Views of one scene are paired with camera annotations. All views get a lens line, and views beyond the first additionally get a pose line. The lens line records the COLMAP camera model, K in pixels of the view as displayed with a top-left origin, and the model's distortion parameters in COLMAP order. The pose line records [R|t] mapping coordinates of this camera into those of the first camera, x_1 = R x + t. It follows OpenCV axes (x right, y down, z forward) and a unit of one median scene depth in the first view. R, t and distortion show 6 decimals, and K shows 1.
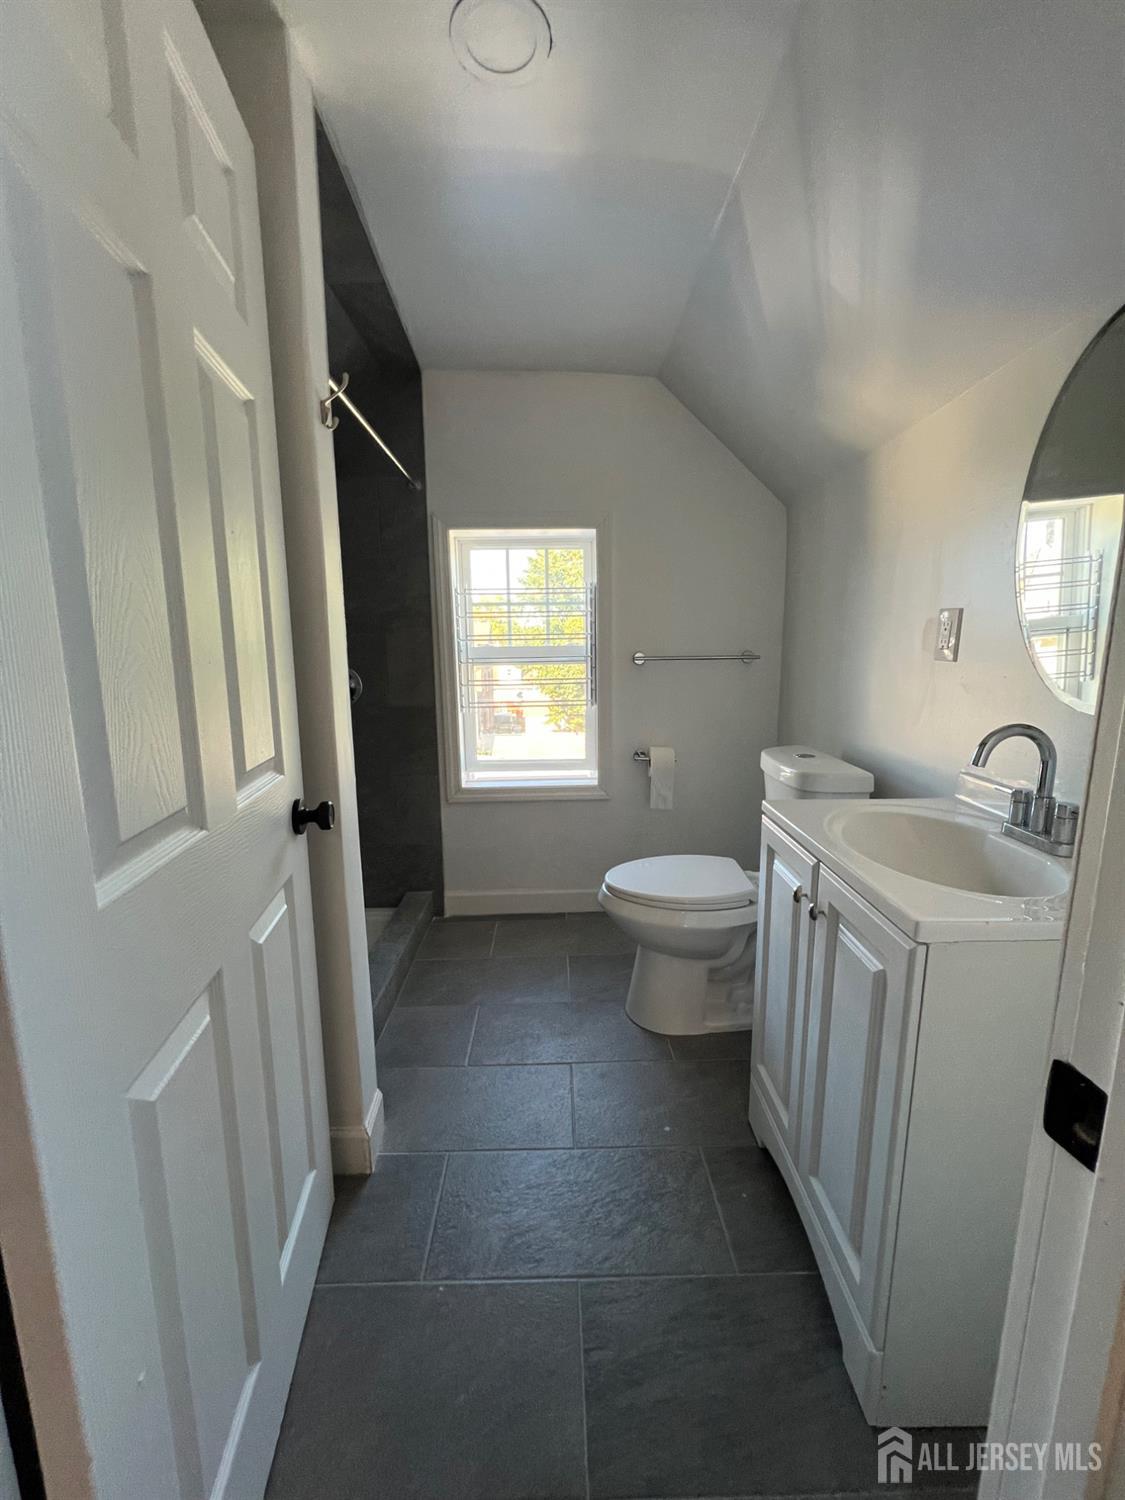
lens RADIAL K [[598.4, 0, 566.5], [0, 598.4, 750.2], [0, 0, 1]] dist [-0.002481, 0.000220]
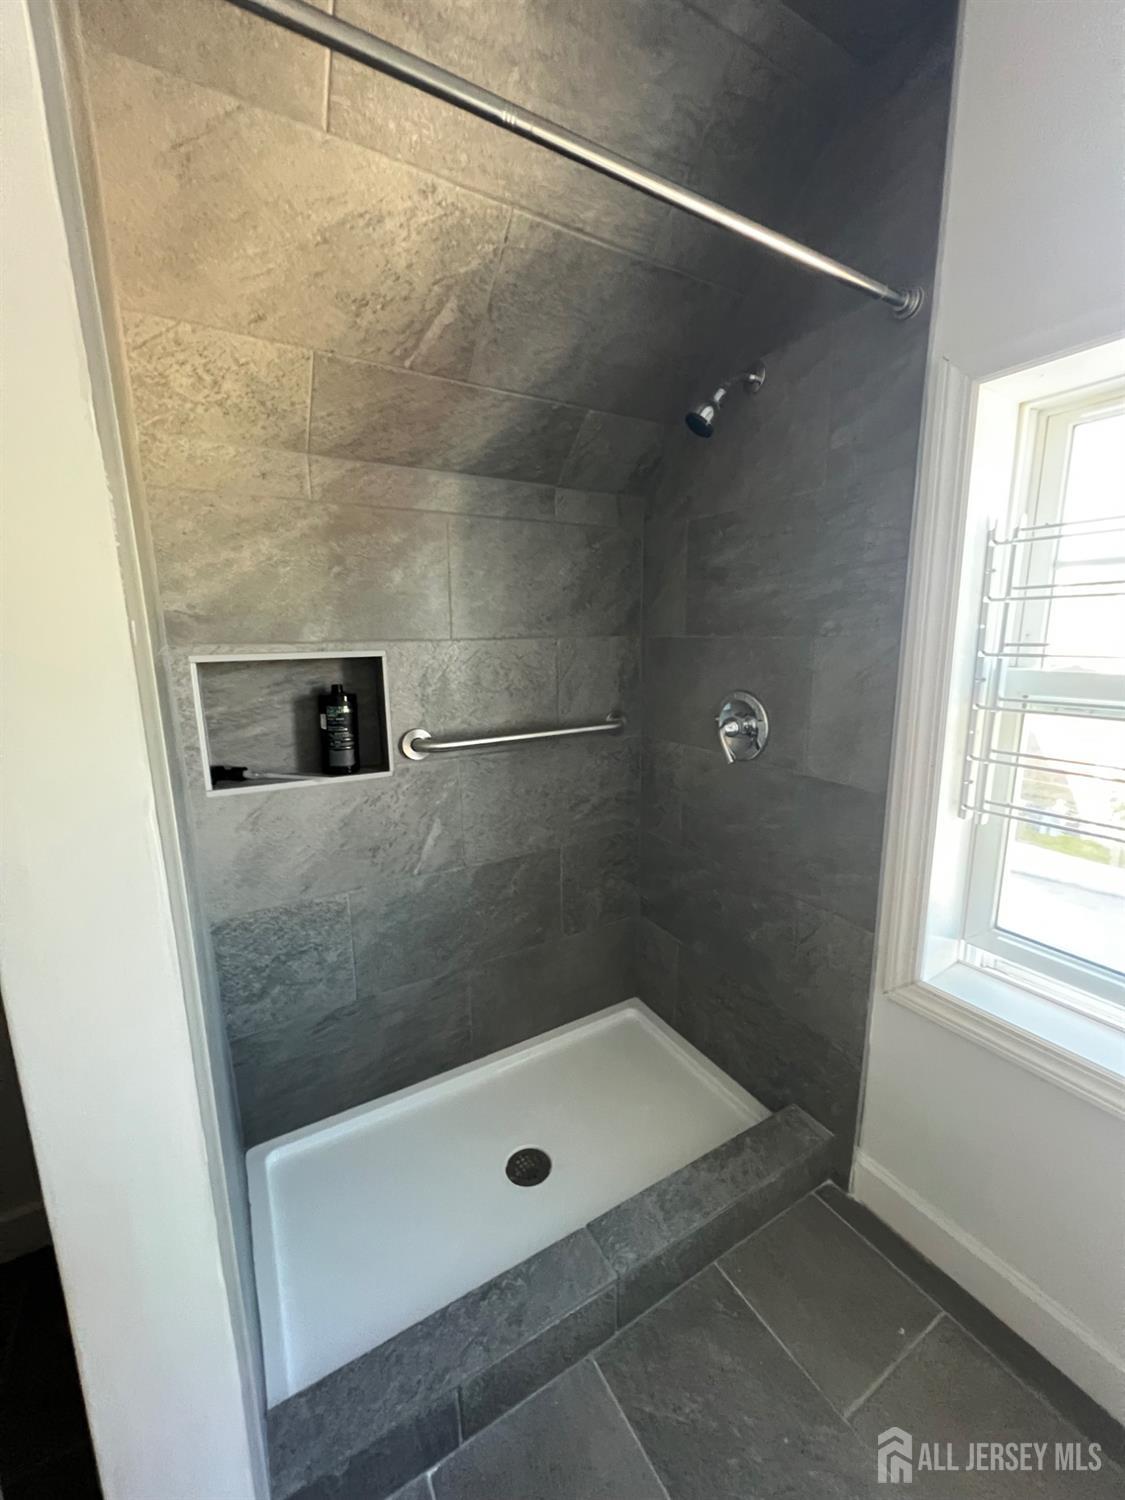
lens RADIAL K [[598.4, 0, 562.8], [0, 598.4, 747.8], [0, 0, 1]] dist [-0.002481, 0.000220]
pose [[0.502167, 0.169962, -0.847904, 0.042007], [-0.135199, 0.983869, 0.117145, -0.123995], [0.854137, 0.055809, 0.517045, 0.511952]]
